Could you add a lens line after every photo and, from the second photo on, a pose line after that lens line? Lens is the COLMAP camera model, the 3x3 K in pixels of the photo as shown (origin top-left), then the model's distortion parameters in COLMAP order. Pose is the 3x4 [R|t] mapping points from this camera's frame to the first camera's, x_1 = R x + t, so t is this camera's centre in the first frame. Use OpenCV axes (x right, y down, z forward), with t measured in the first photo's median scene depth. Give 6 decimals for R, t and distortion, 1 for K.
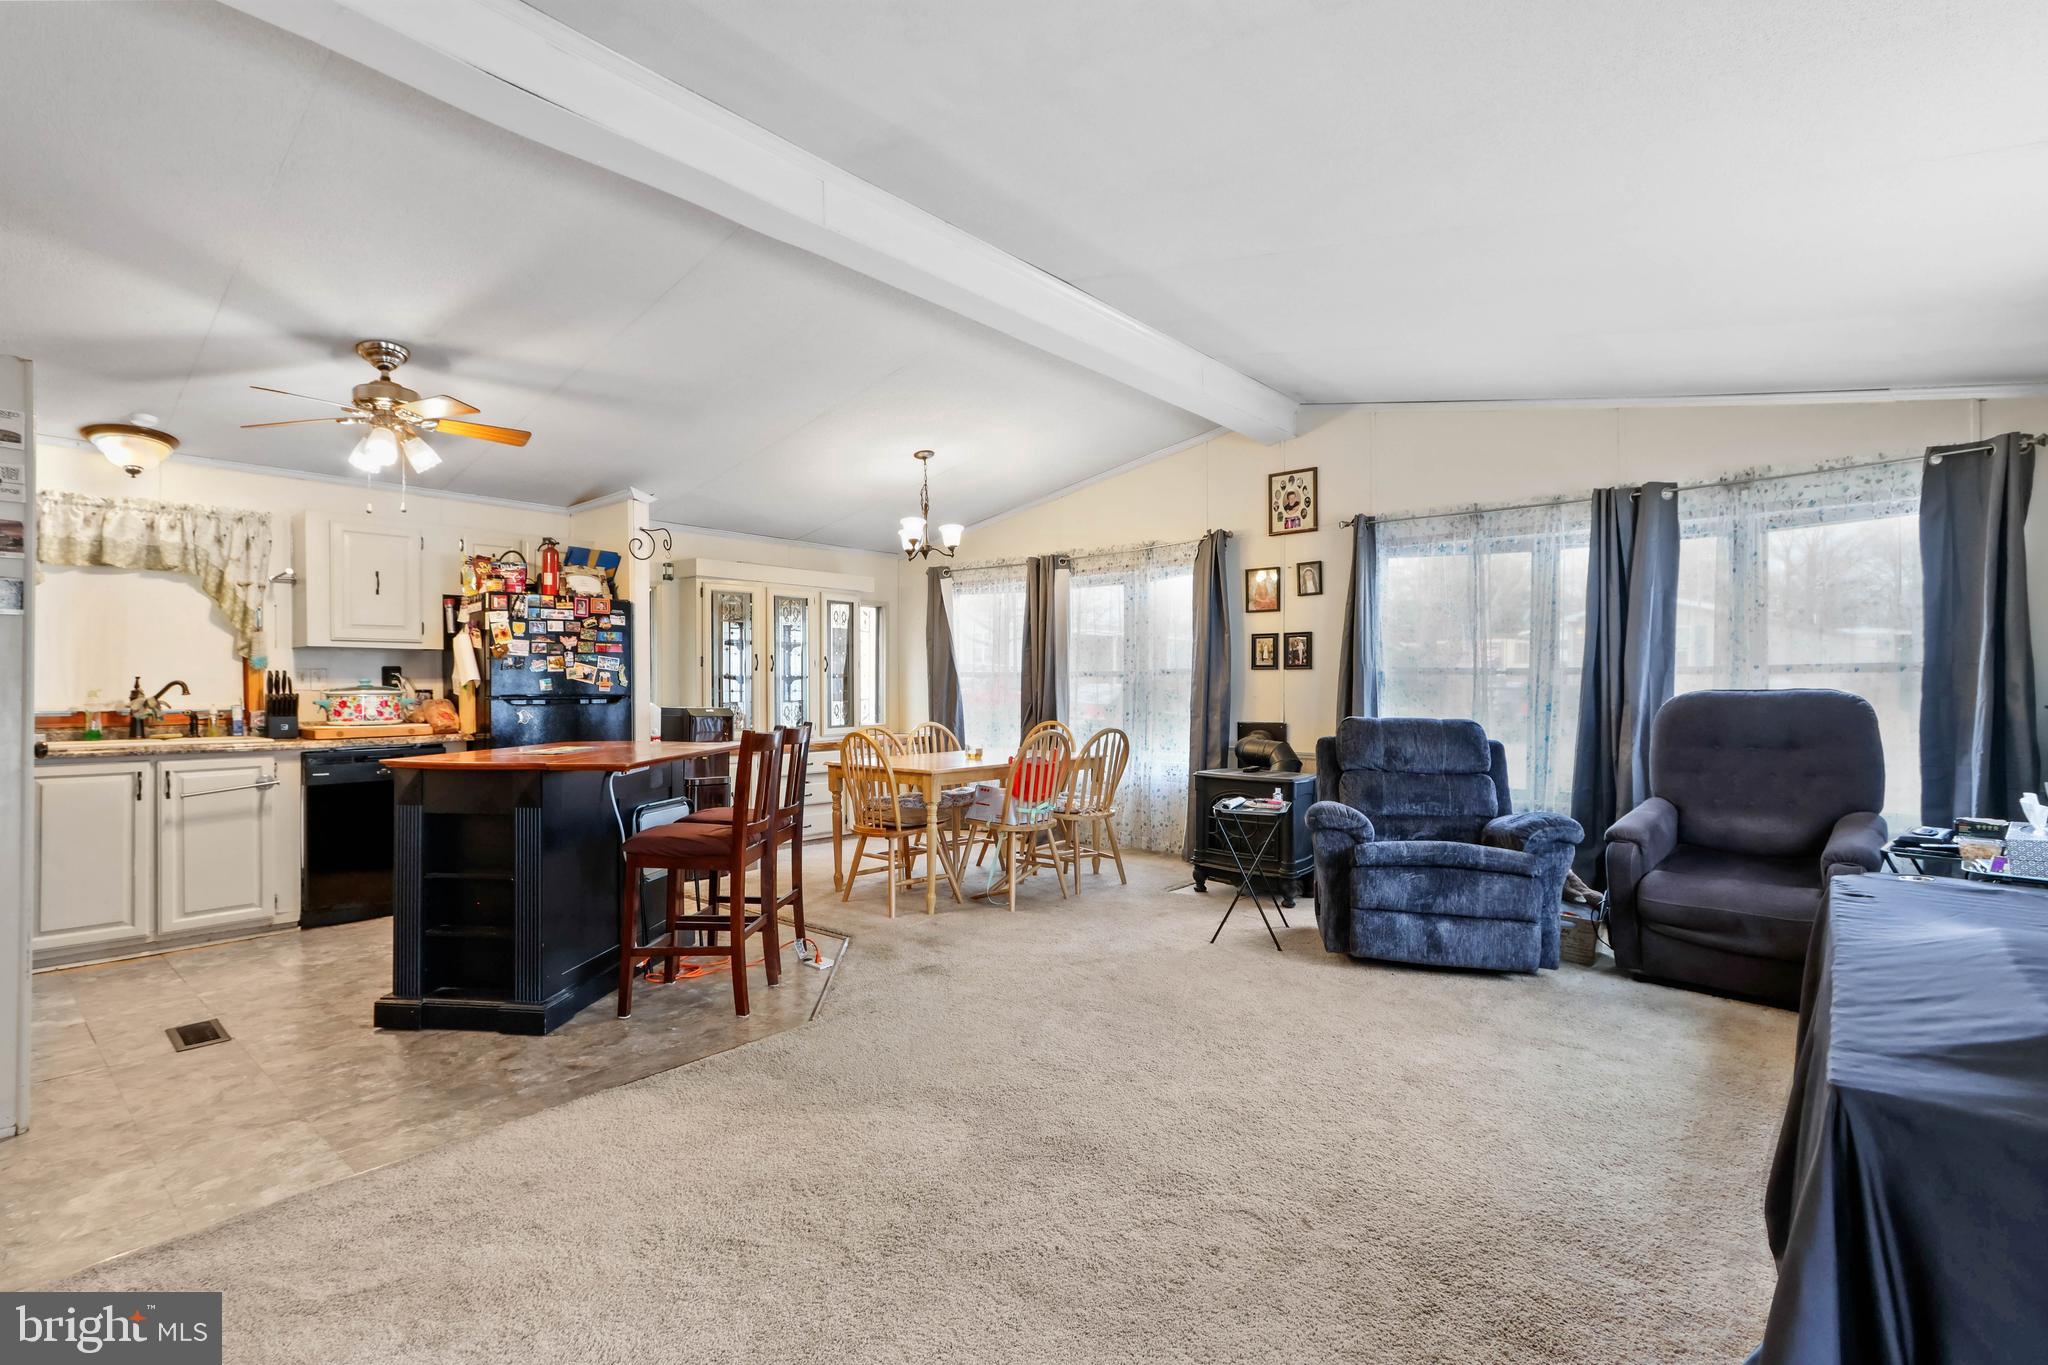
lens RADIAL K [[935.4, 0, 1009.4], [0, 935.4, 688.0], [0, 0, 1]] dist [0.012059, -0.000250]
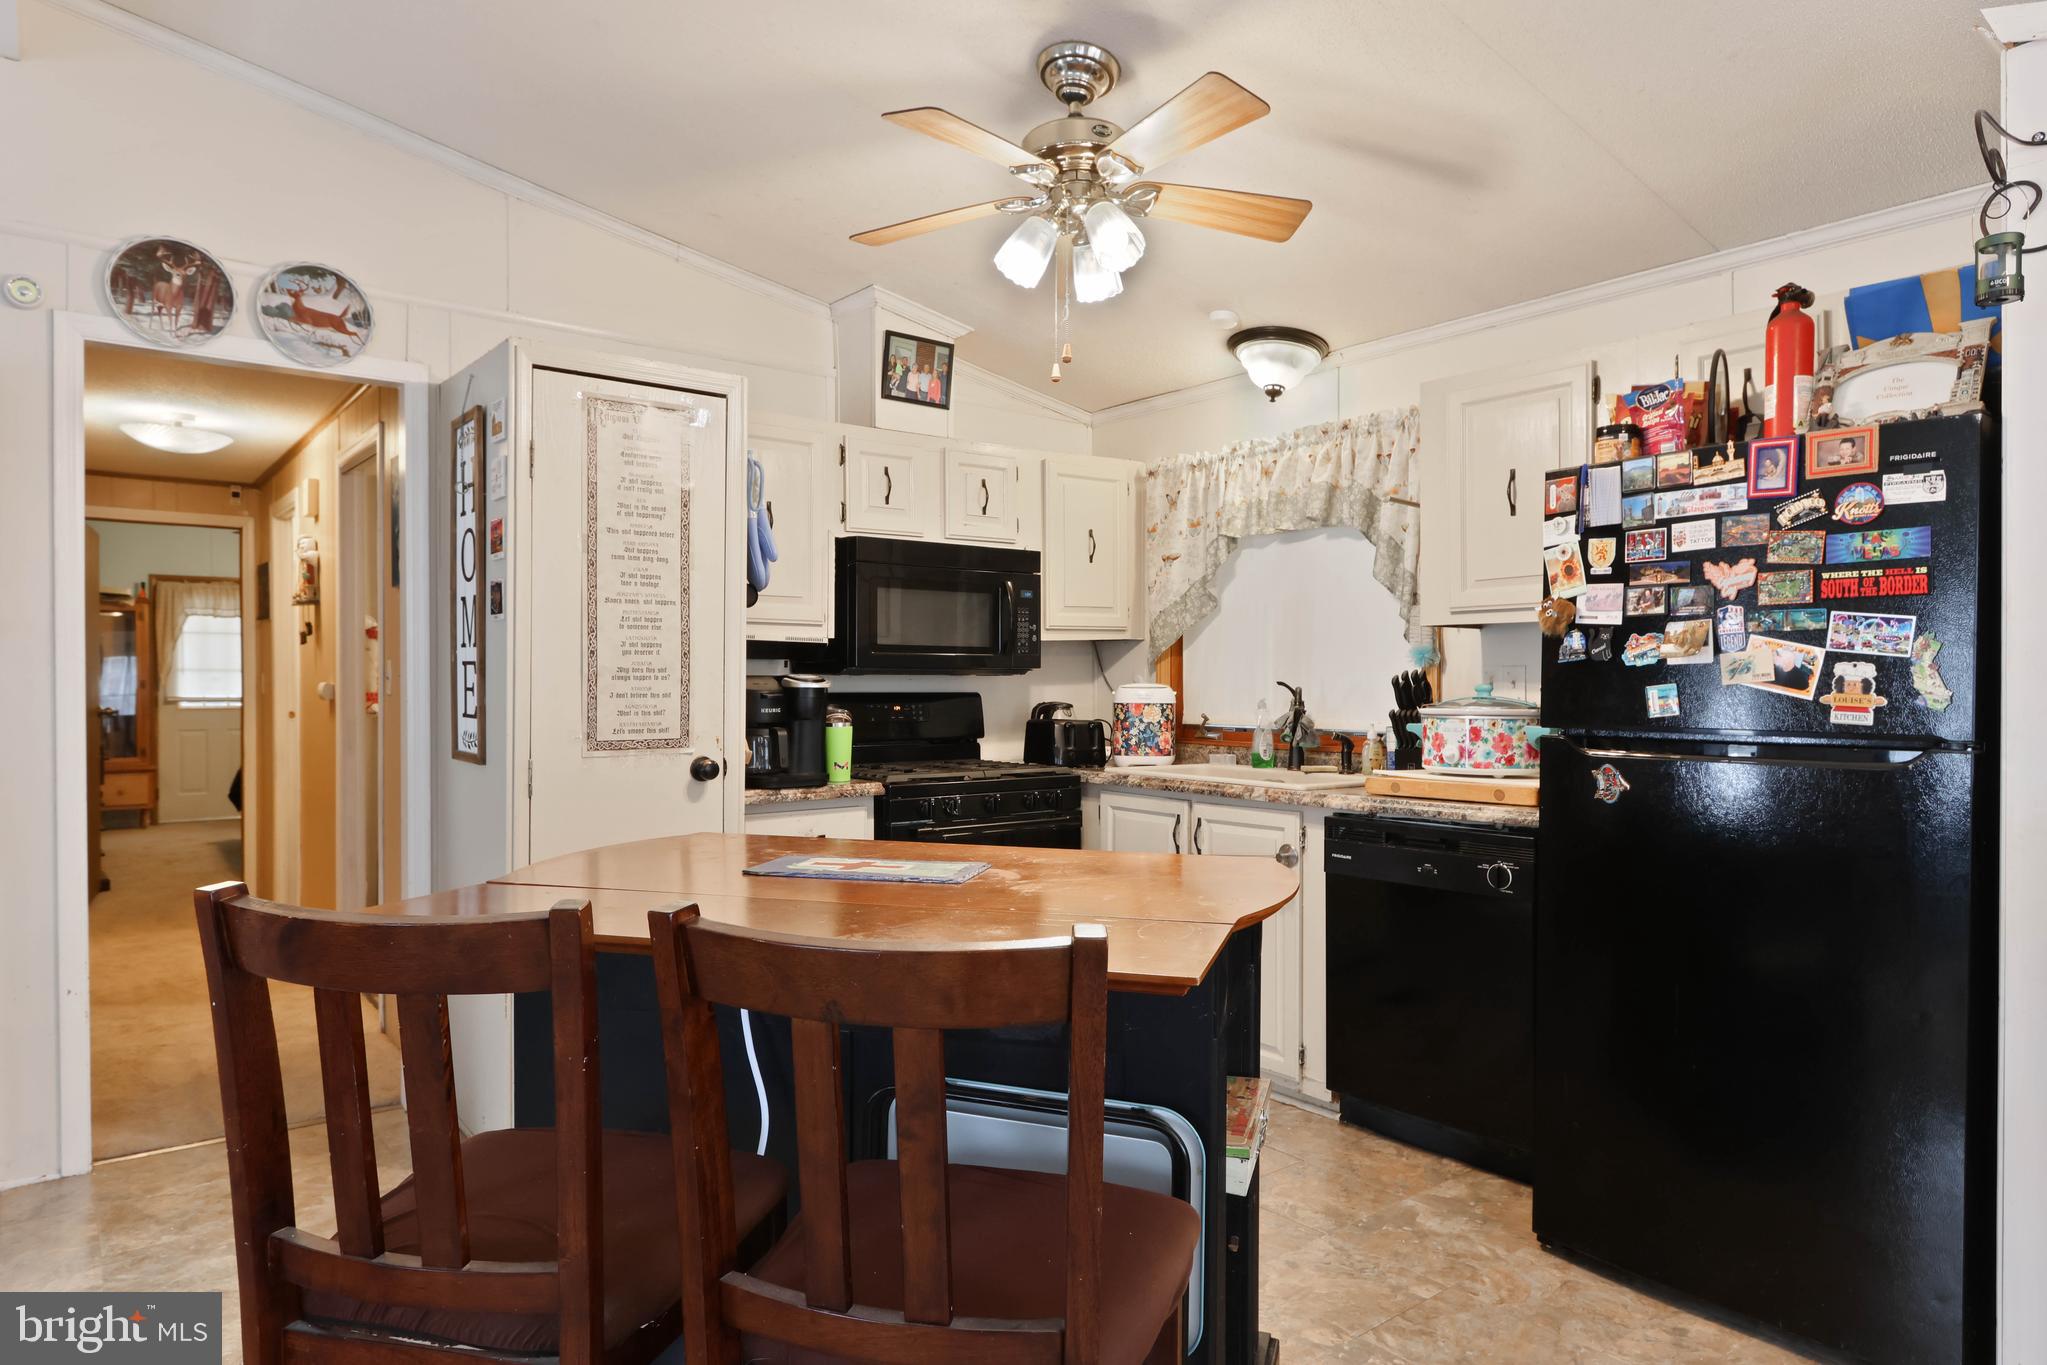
lens RADIAL K [[1243.9, 0, 1023.5], [0, 1243.9, 682.5], [0, 0, 1]] dist [0.001127, -0.000014]
pose [[-0.176785, 0.002673, -0.984246, 0.026046], [-0.002093, 0.999993, 0.003092, -0.011818], [0.984247, 0.002606, -0.176779, 0.864244]]
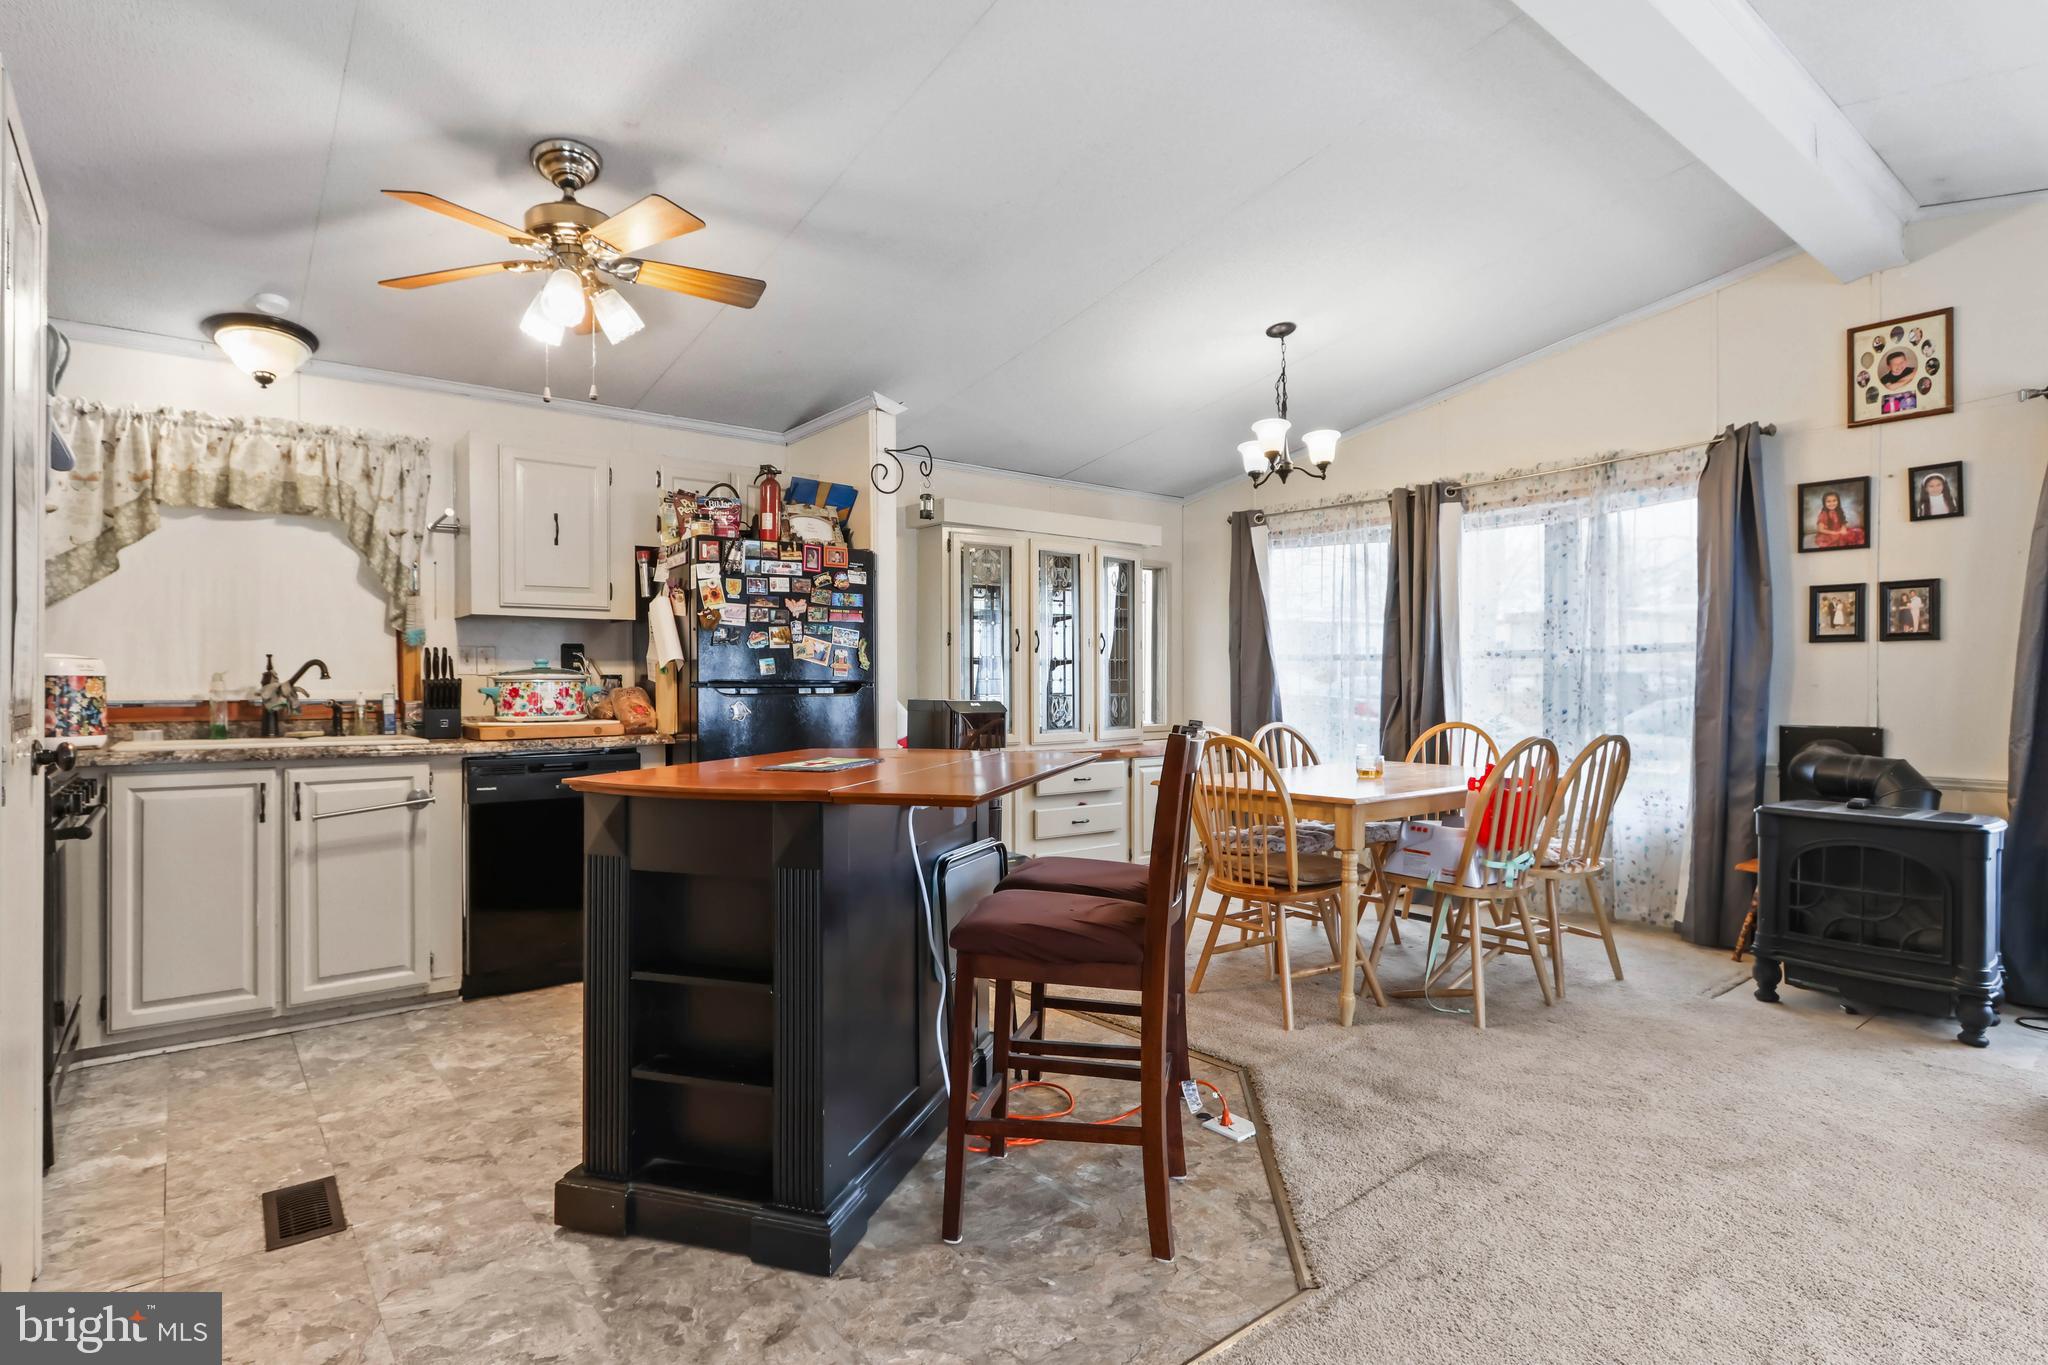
lens RADIAL K [[1047.5, 0, 1015.4], [0, 1047.5, 687.3], [0, 0, 1]] dist [-0.000505, 0.001108]
pose [[0.984443, 0.000316, -0.175704, -0.172799], [-0.000023, 0.999999, 0.001670, 0.011307], [0.175704, -0.001640, 0.984442, 0.254554]]
